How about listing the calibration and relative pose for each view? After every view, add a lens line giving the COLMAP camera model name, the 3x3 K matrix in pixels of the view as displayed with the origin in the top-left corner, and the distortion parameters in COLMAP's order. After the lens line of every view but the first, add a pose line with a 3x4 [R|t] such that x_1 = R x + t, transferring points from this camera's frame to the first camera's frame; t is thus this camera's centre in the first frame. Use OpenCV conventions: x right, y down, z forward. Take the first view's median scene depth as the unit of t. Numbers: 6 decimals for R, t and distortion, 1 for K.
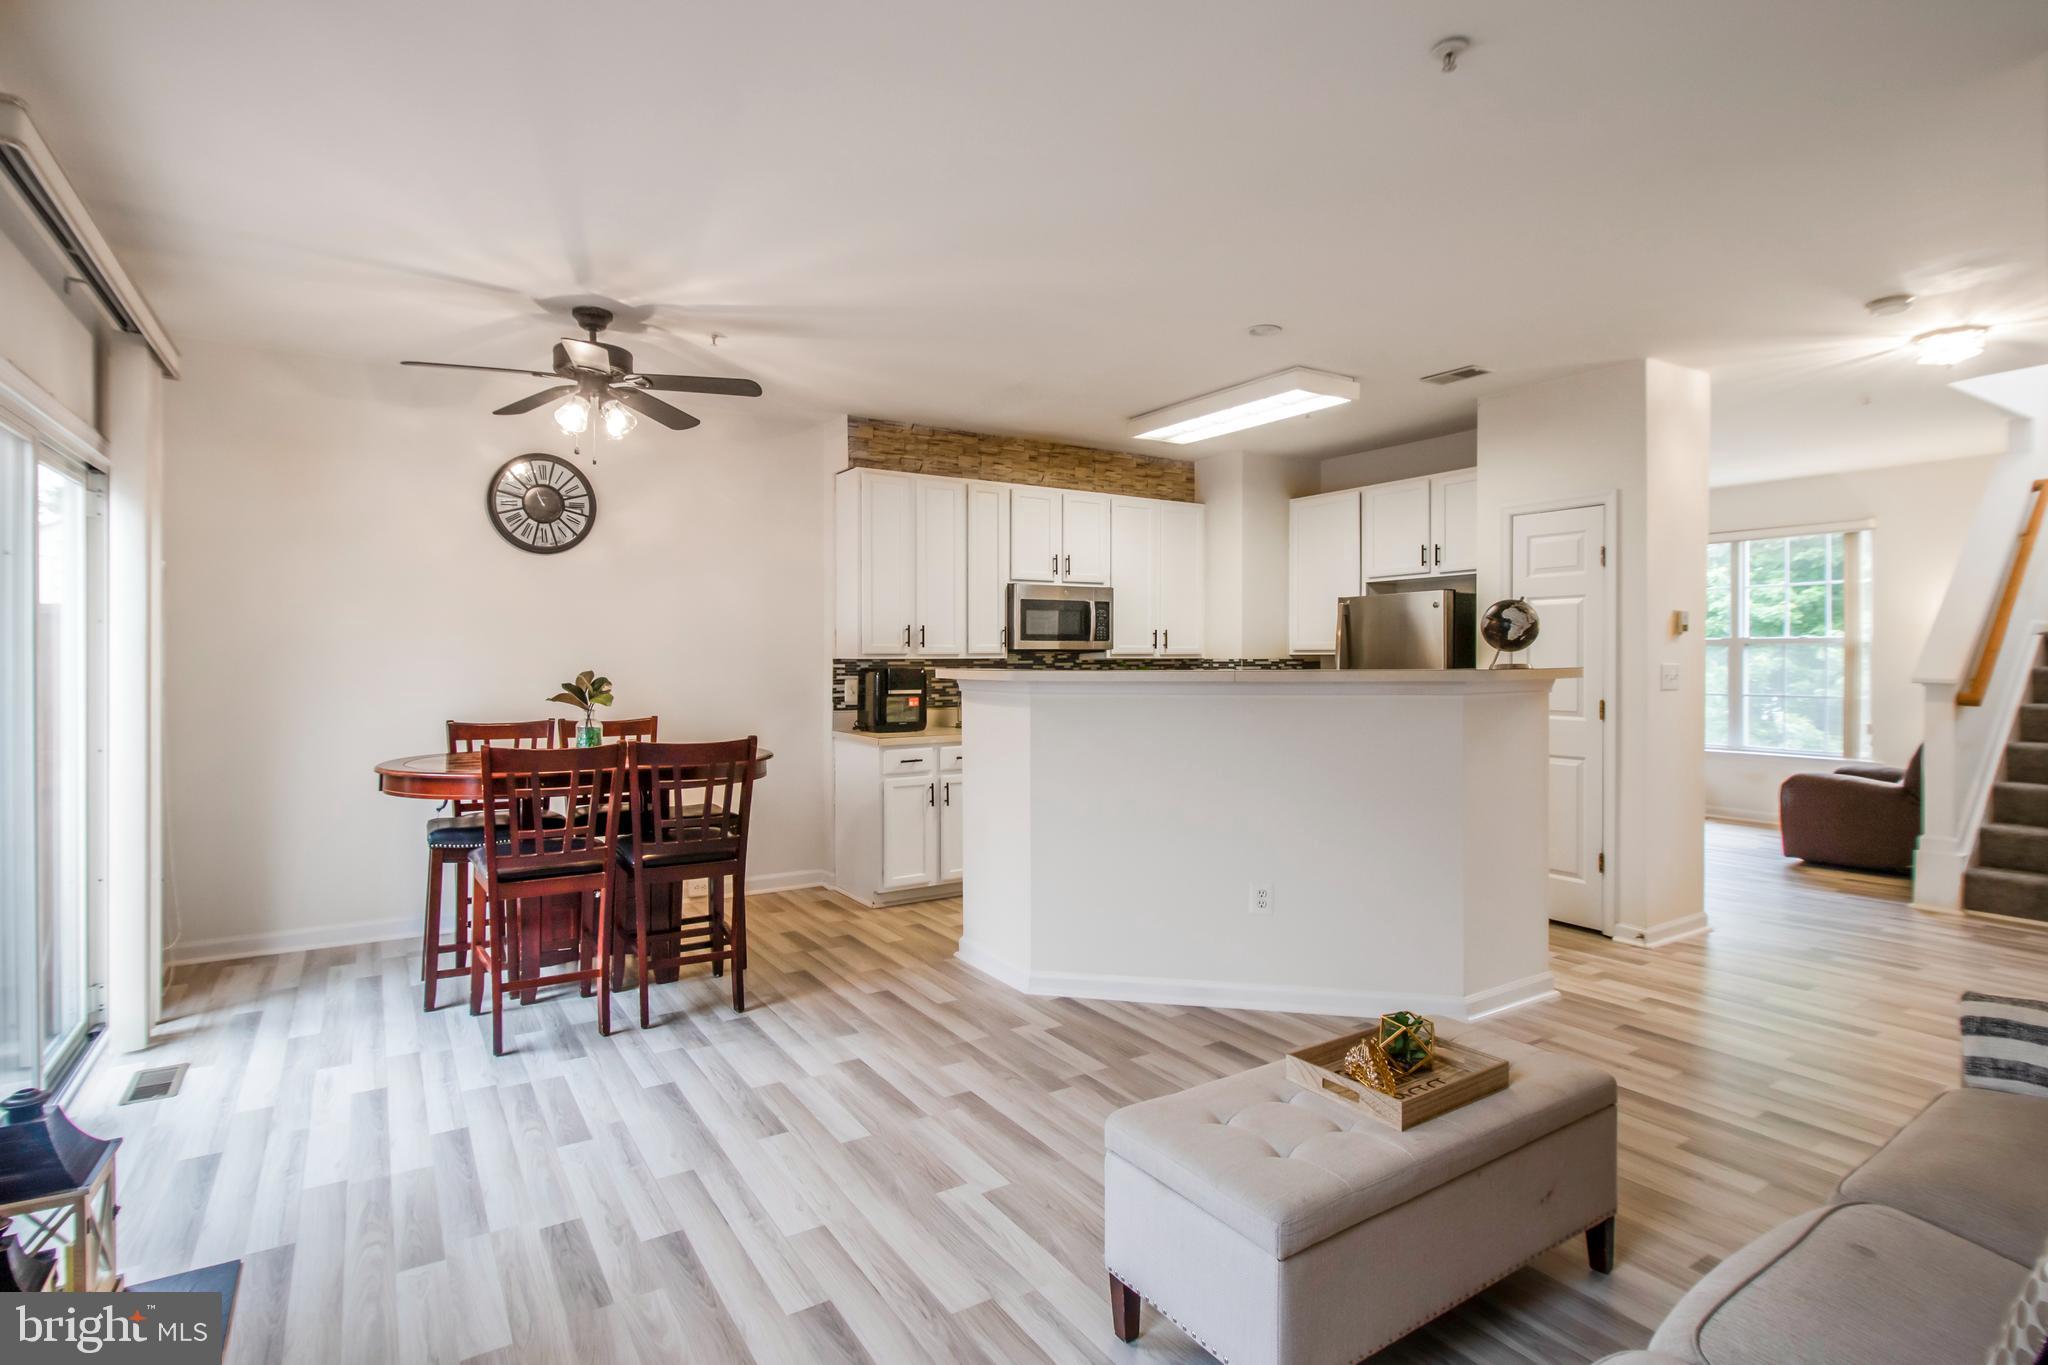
lens RADIAL K [[1012.2, 0, 988.7], [0, 1012.2, 671.0], [0, 0, 1]] dist [0.002934, -0.000319]
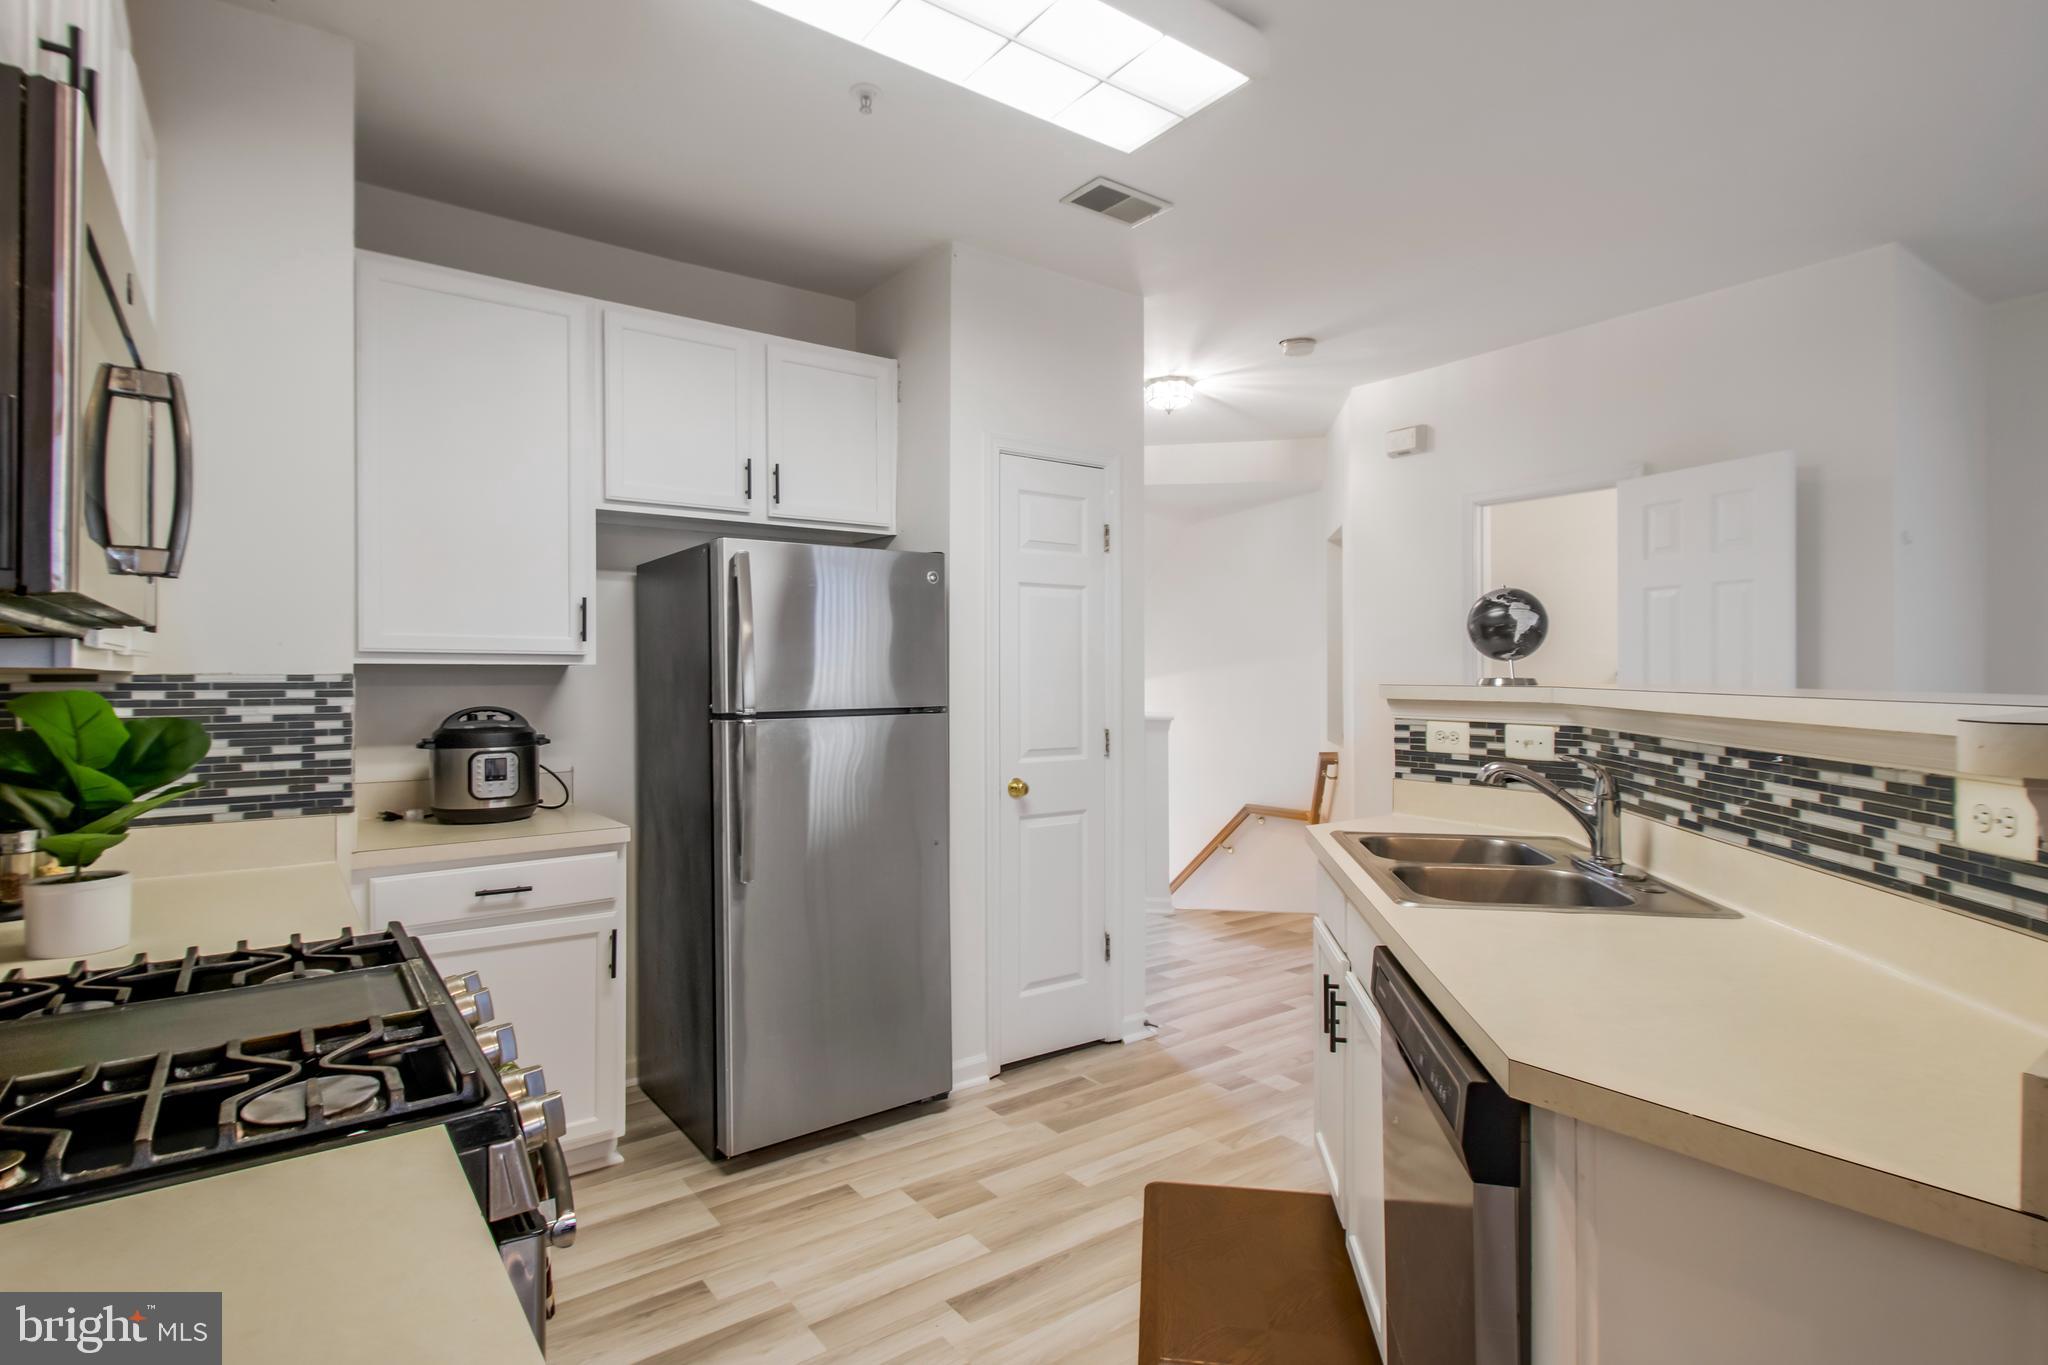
lens RADIAL K [[1056.9, 0, 1024.0], [0, 1056.9, 682.5], [0, 0, 1]] dist [0.022815, -0.000548]
pose [[-0.095407, -0.001933, 0.995436, -0.131967], [0.015964, 0.999867, 0.003471, -0.007595], [-0.995310, 0.016222, -0.095364, 0.892851]]
